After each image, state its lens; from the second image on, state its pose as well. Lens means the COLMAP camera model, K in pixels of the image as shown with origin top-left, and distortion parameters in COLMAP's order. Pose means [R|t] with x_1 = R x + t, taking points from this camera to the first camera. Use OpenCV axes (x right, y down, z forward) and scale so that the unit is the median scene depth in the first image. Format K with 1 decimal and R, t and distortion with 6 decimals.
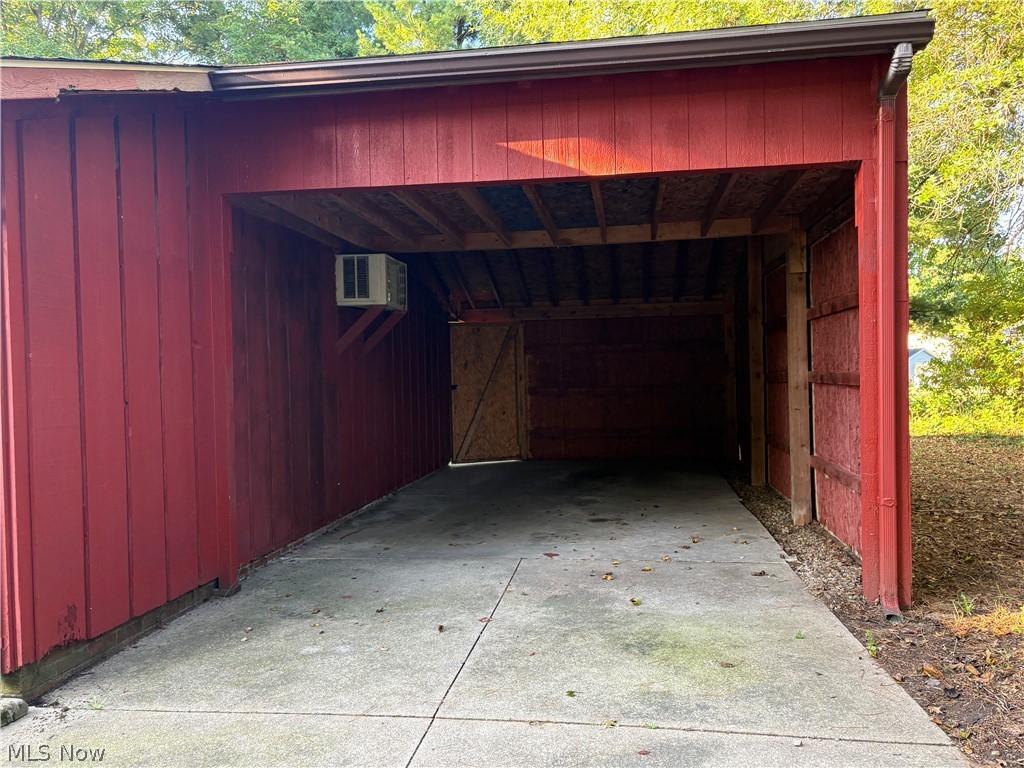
lens RADIAL K [[823.5, 0, 512.0], [0, 823.5, 384.0], [0, 0, 1]] dist [0.012283, 0.000572]
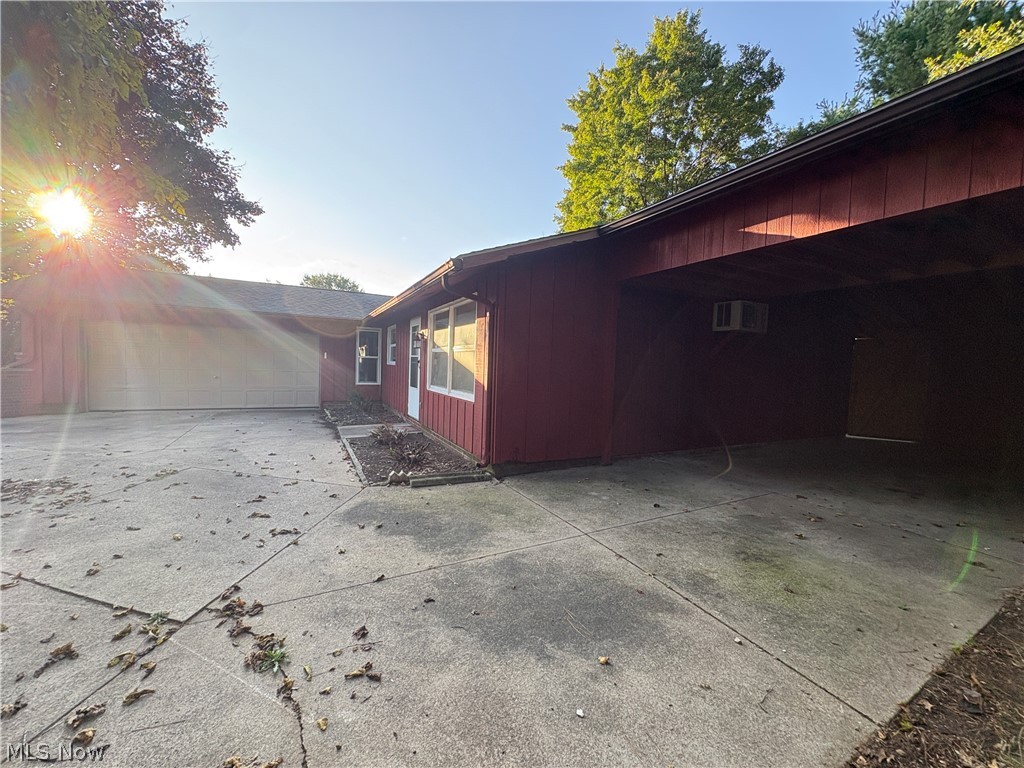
lens RADIAL K [[411.2, 0, 511.1], [0, 411.2, 379.3], [0, 0, 1]] dist [-0.001149, -0.000380]
pose [[0.576091, 0.074142, -0.814016, 0.455046], [-0.058414, 0.997066, 0.049474, -0.013764], [0.815296, 0.019049, 0.578731, 0.190716]]
